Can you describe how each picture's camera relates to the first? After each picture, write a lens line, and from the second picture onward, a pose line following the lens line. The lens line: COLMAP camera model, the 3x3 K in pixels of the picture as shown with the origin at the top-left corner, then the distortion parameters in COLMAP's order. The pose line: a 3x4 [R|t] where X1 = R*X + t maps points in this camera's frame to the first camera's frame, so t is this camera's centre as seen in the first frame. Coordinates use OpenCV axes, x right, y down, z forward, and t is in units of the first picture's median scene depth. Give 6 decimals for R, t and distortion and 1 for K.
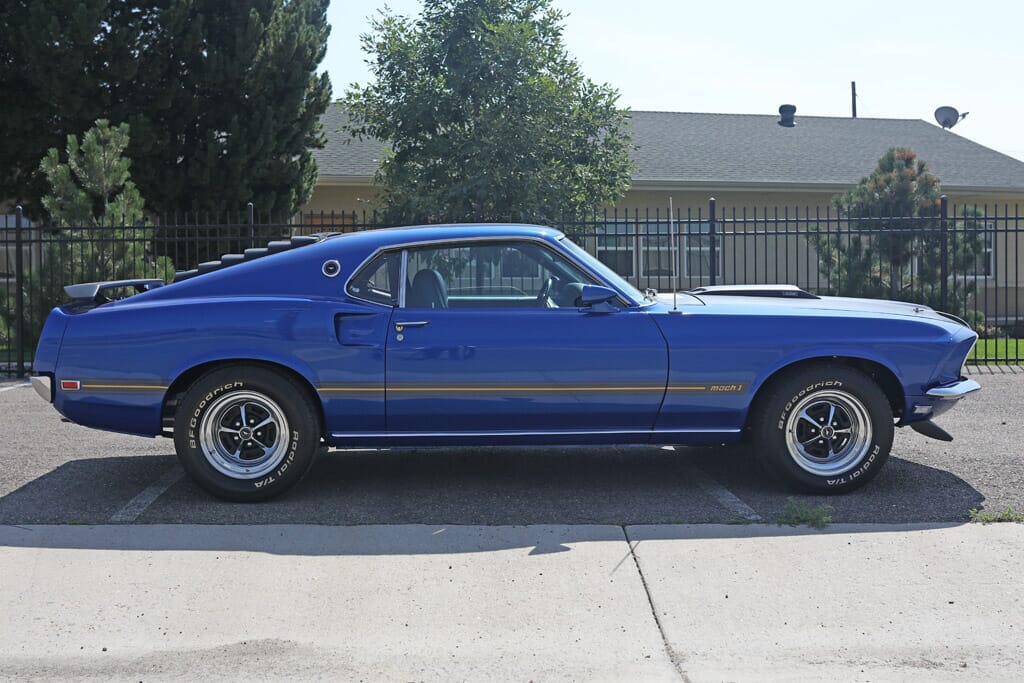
lens RADIAL K [[971.7, 0, 478.1], [0, 971.7, 325.5], [0, 0, 1]] dist [-0.022819, 0.015476]
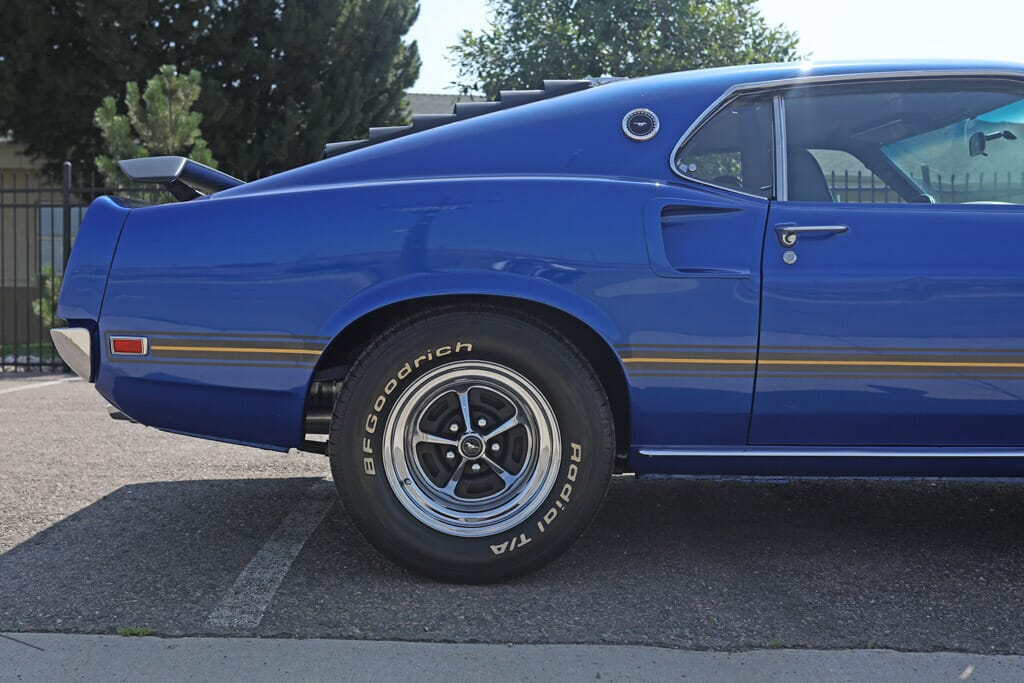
lens RADIAL K [[982.9, 0, 512.0], [0, 982.9, 341.5], [0, 0, 1]] dist [-0.011469, 0.000119]
pose [[0.999605, 0.013686, -0.024540, -0.182177], [-0.013628, 0.999904, 0.002531, 0.048476], [0.024572, -0.002196, 0.999696, 0.430839]]
